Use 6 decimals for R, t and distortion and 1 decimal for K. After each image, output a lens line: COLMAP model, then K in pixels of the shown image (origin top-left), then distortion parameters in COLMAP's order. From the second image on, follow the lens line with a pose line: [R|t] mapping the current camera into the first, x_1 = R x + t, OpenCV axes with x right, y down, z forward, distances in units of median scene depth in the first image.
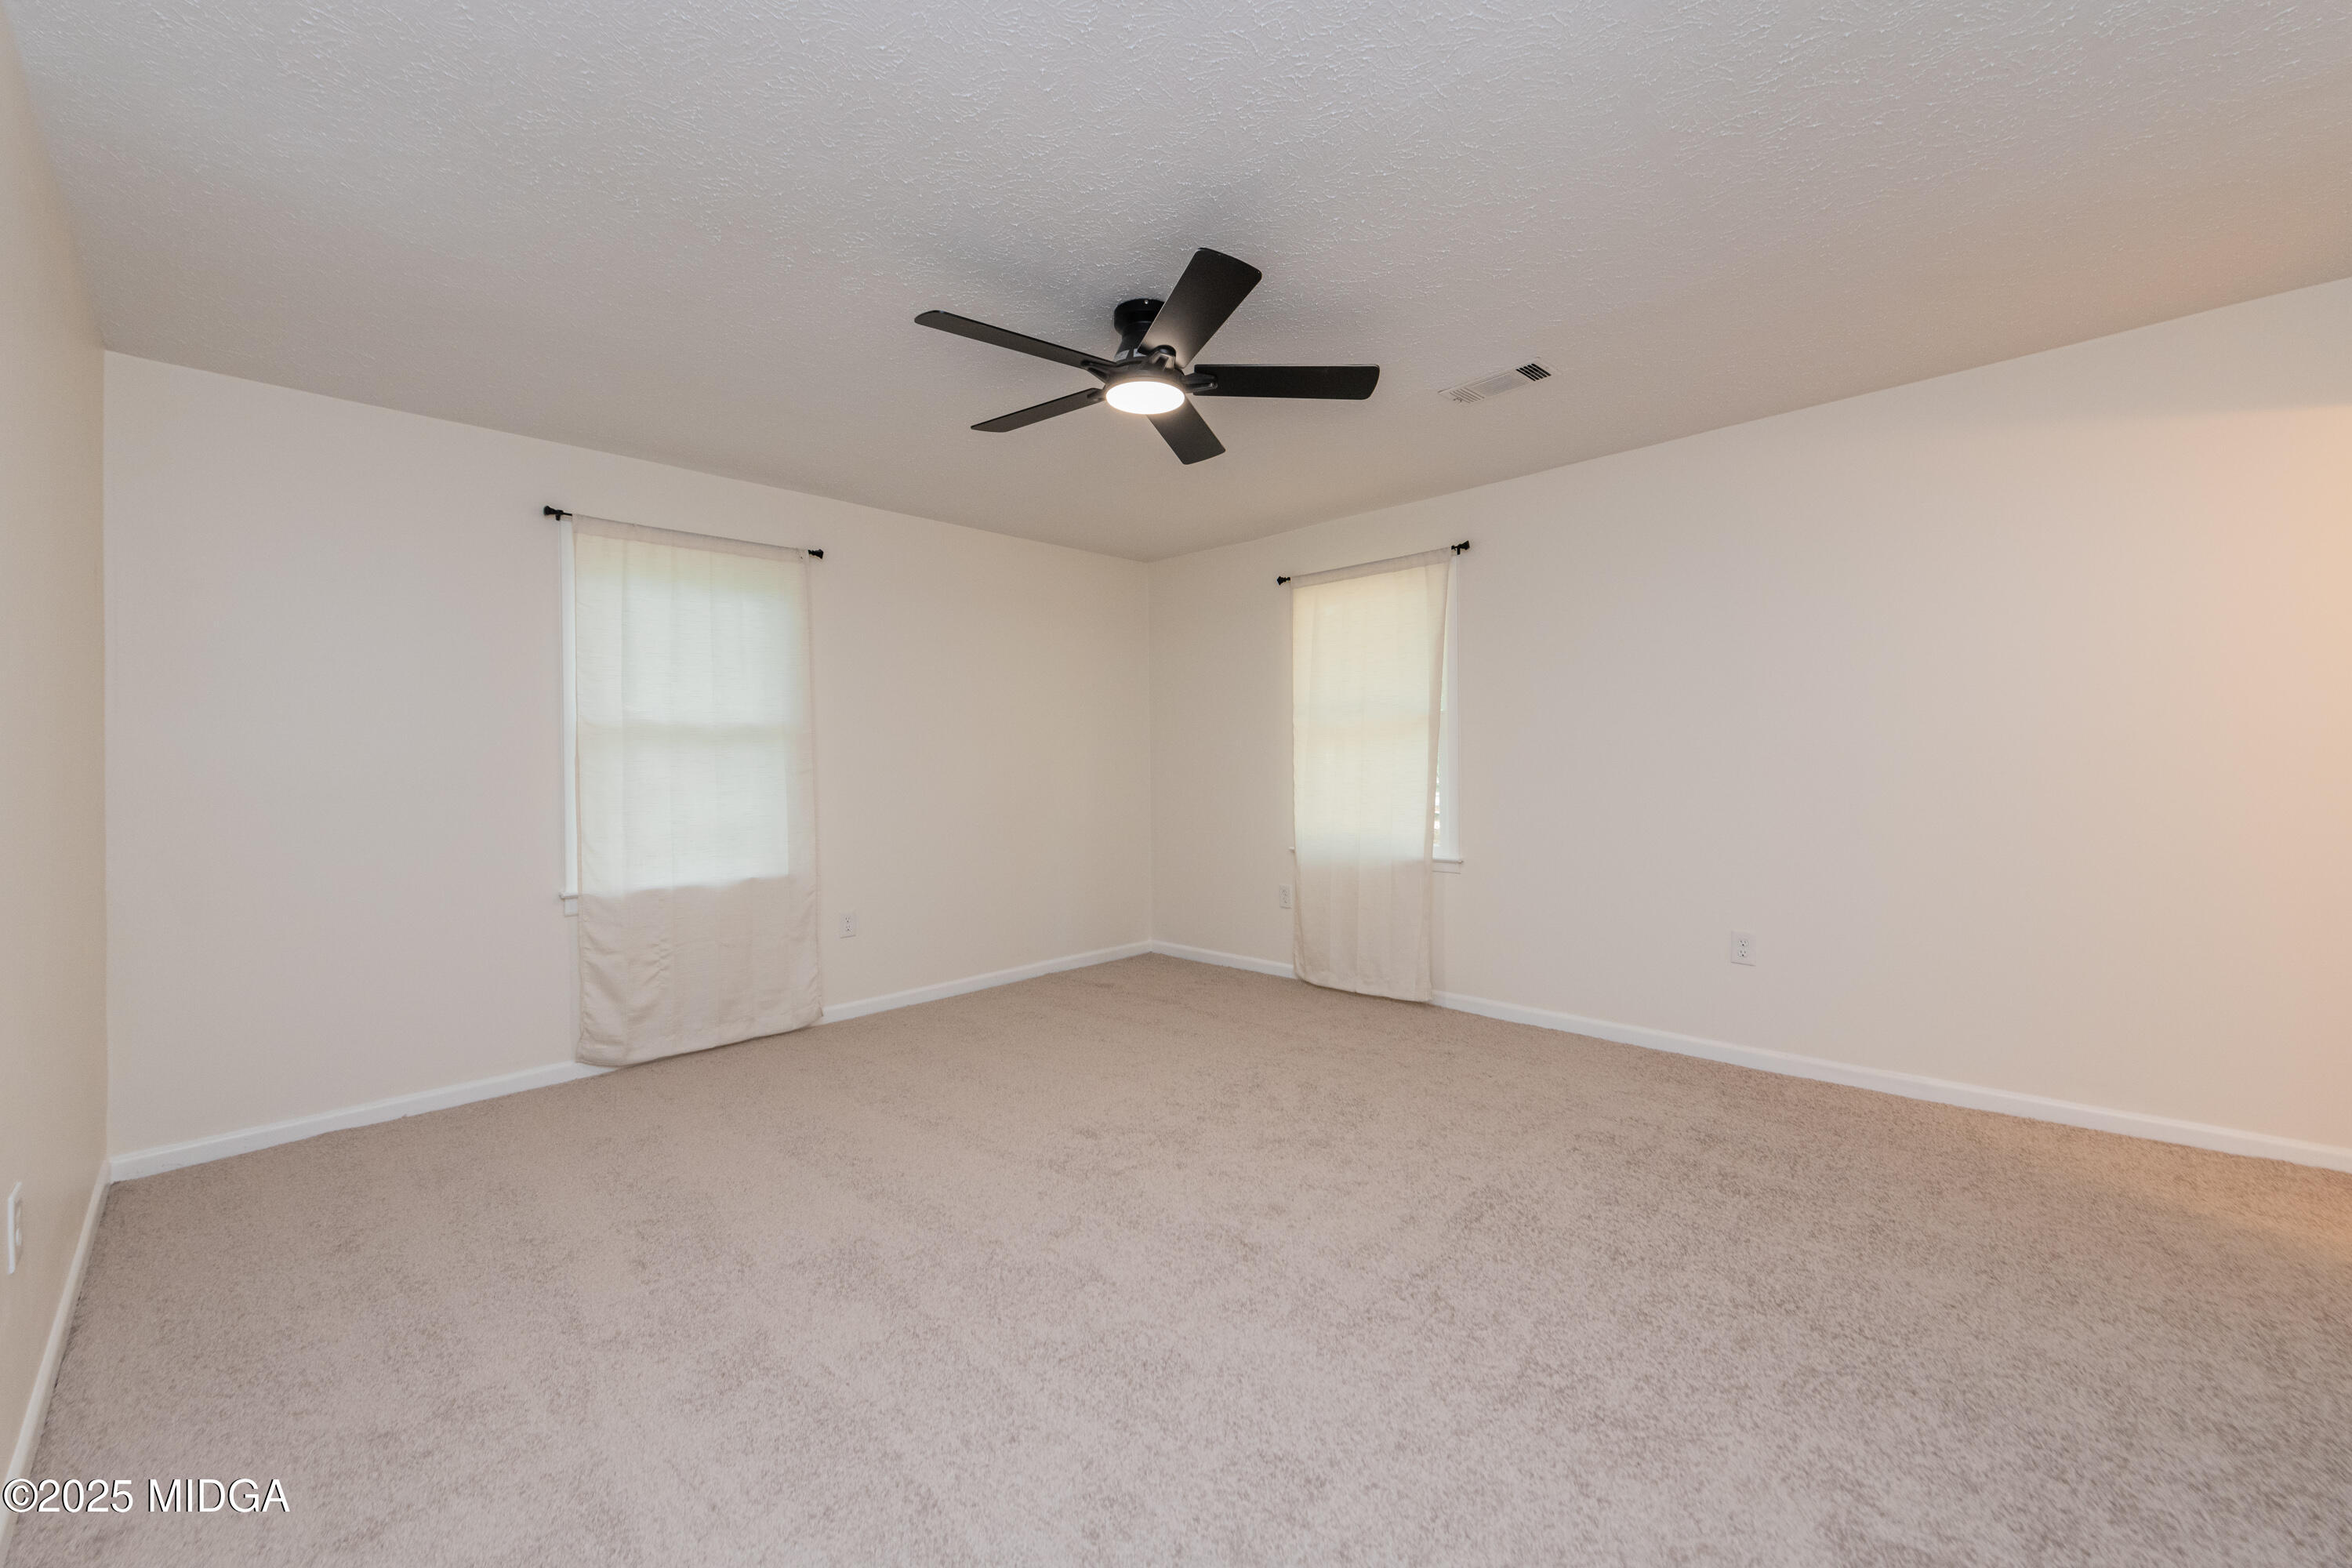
lens RADIAL K [[923.7, 0, 1178.7], [0, 923.7, 777.0], [0, 0, 1]] dist [0.012306, -0.003489]
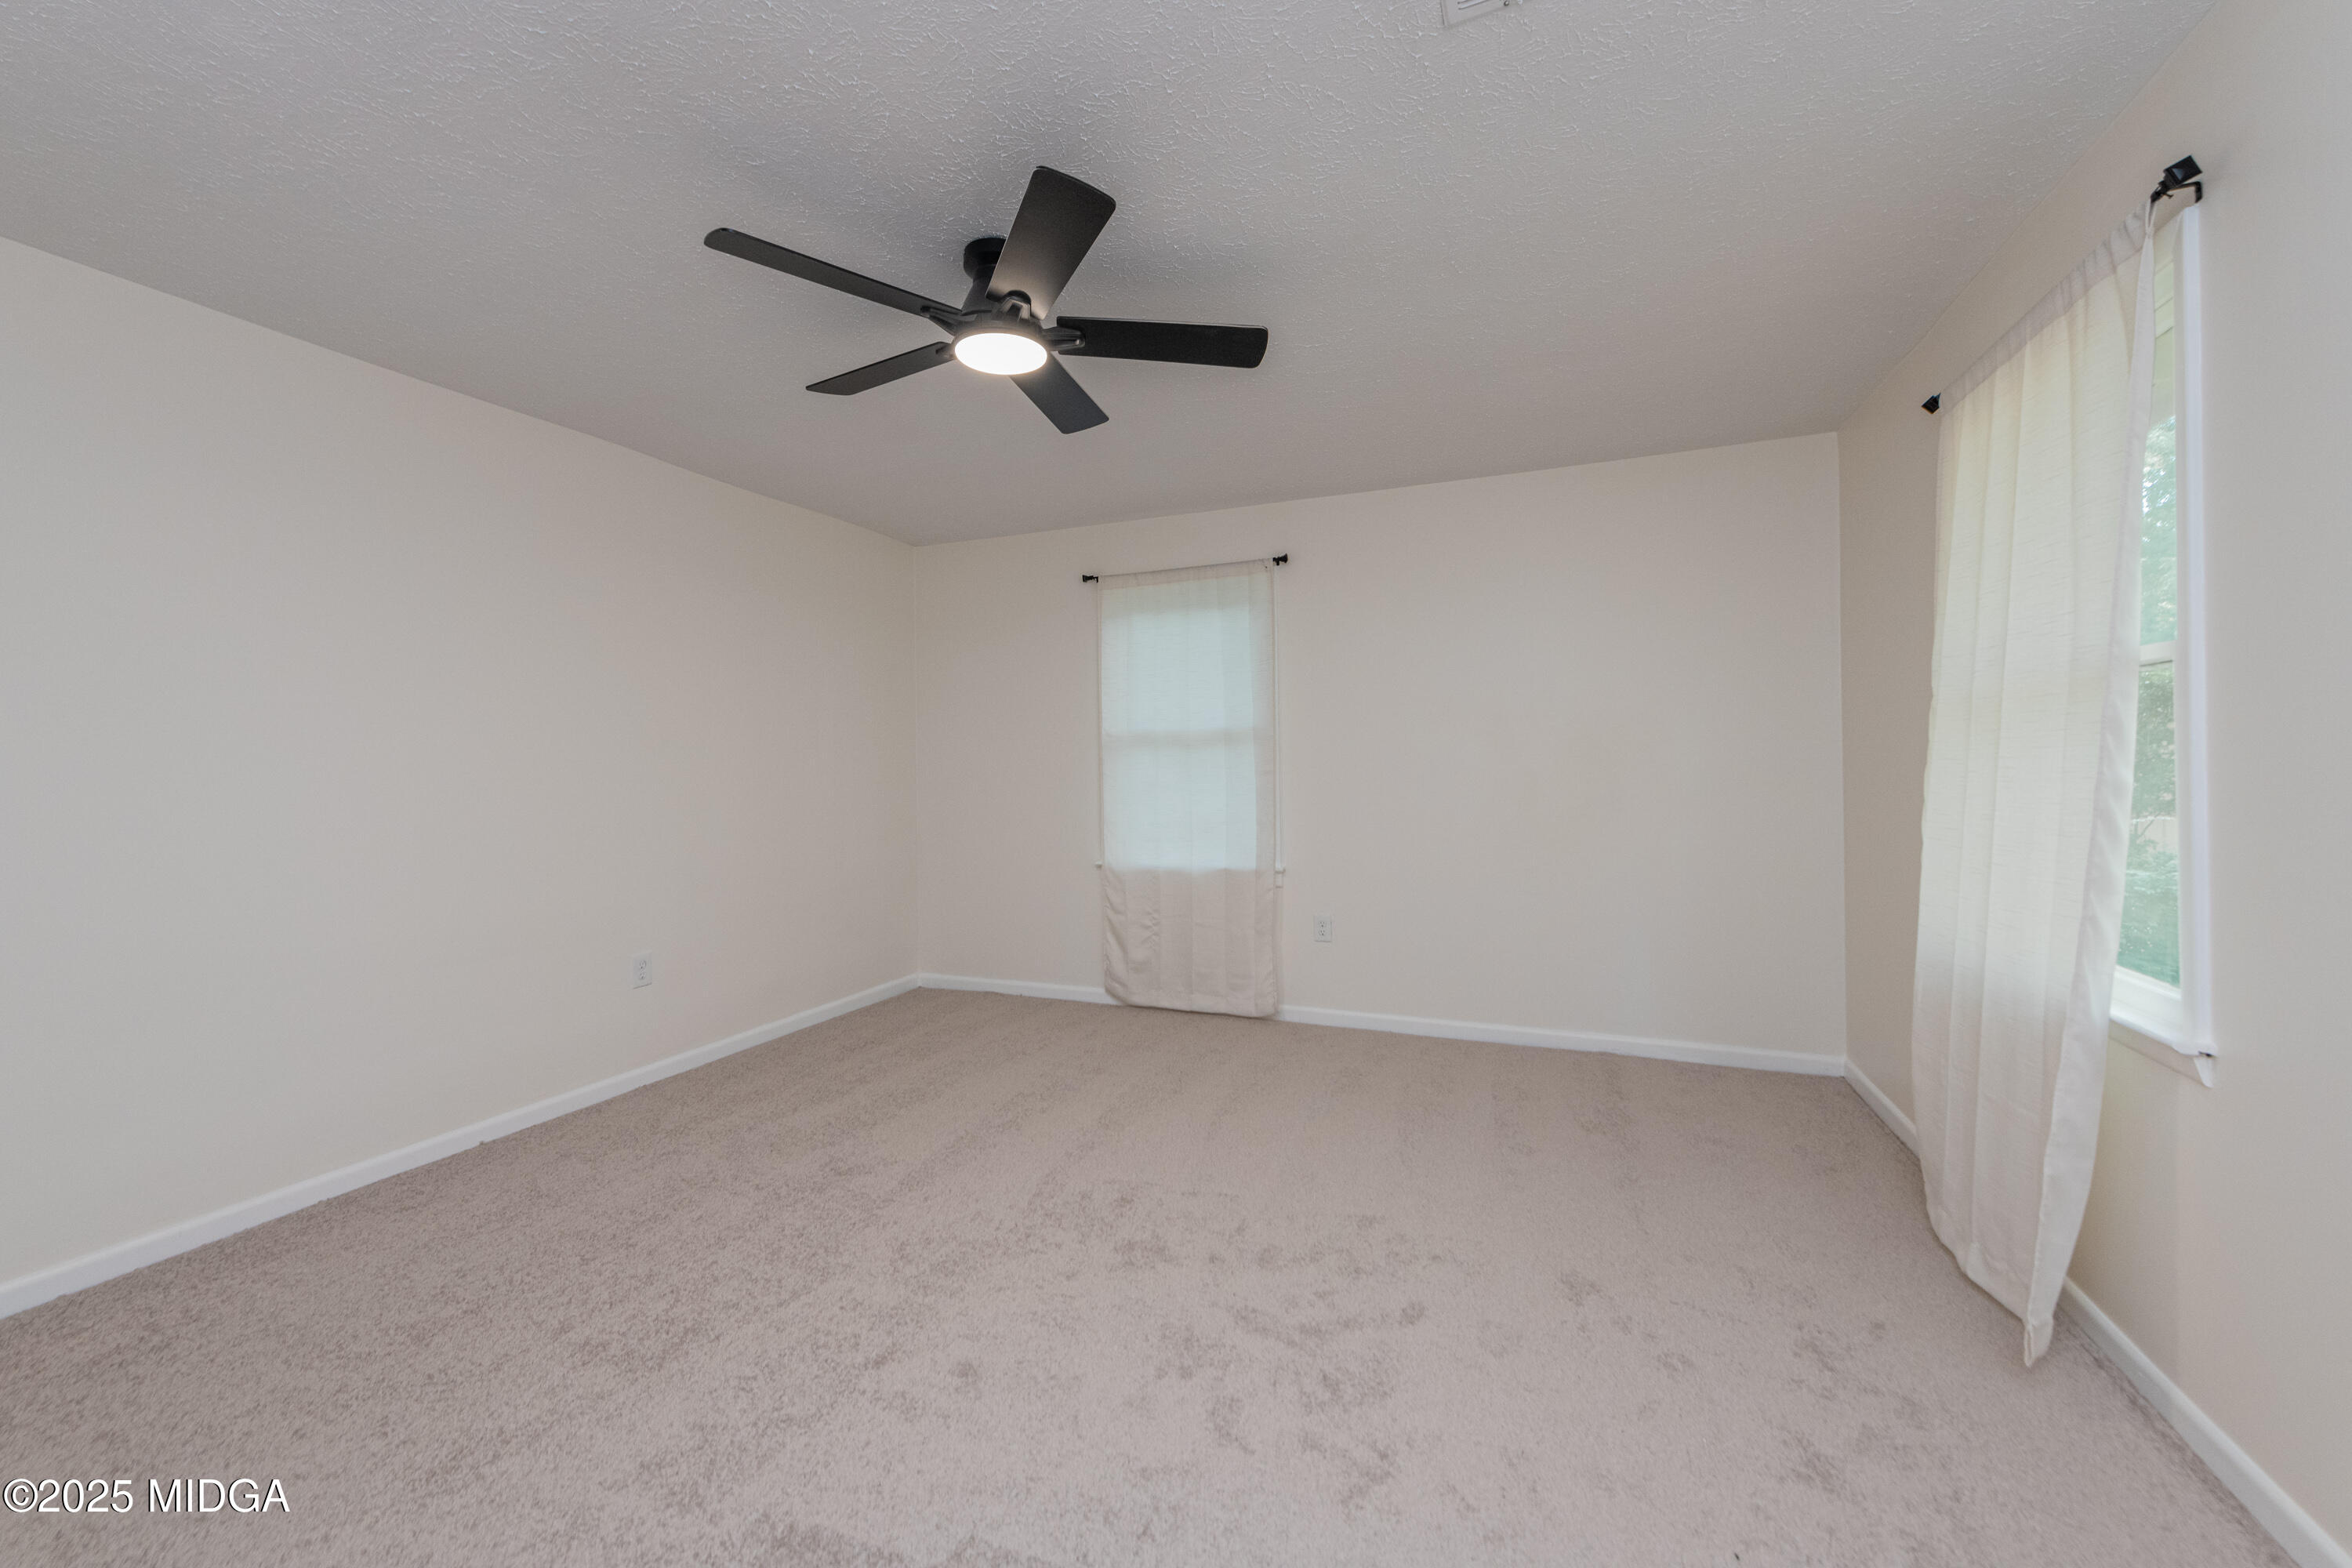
lens RADIAL K [[923.7, 0, 1168.8], [0, 923.7, 770.0], [0, 0, 1]] dist [0.012306, -0.003489]
pose [[0.364795, 0.012757, -0.931001, 0.572659], [-0.005643, 0.999918, 0.011490, -0.021979], [0.931071, 0.001062, 0.364837, 0.573039]]
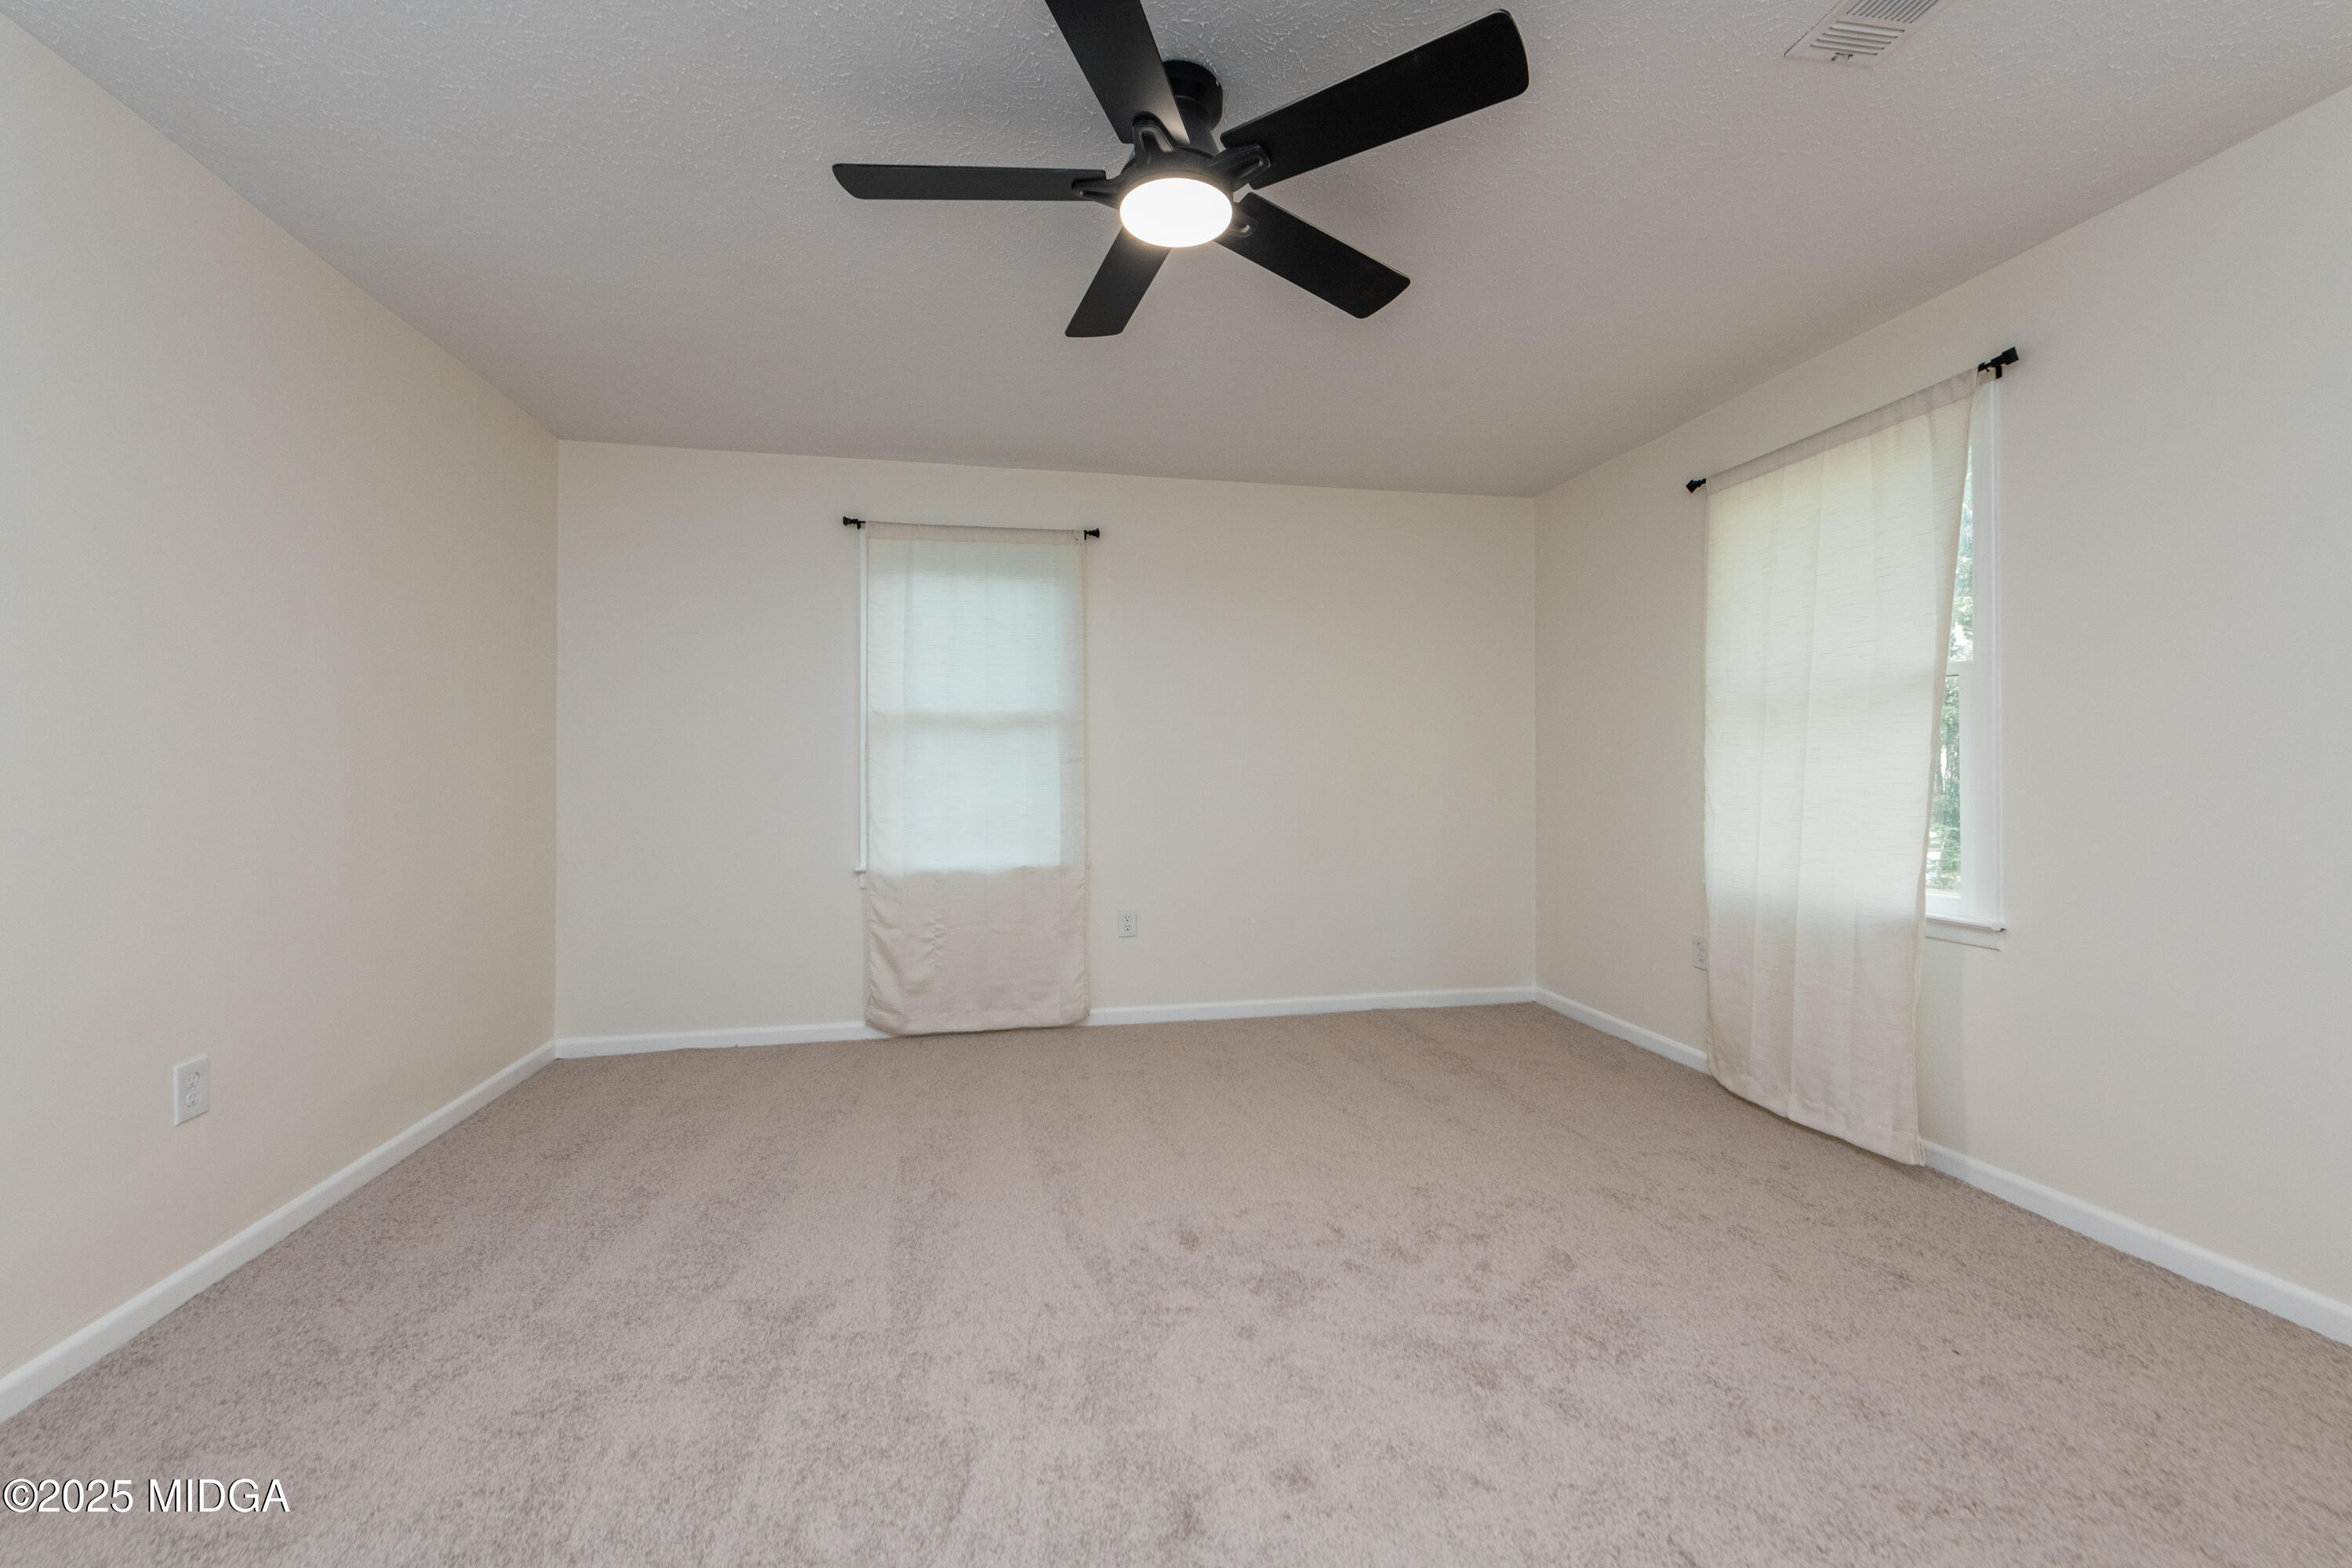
lens RADIAL K [[923.7, 0, 1169.3], [0, 923.7, 774.3], [0, 0, 1]] dist [0.012306, -0.003489]
pose [[0.819979, 0.013880, -0.572225, 0.249059], [-0.016030, 0.999871, 0.001283, 0.006411], [0.572168, 0.008120, 0.820096, 0.293623]]
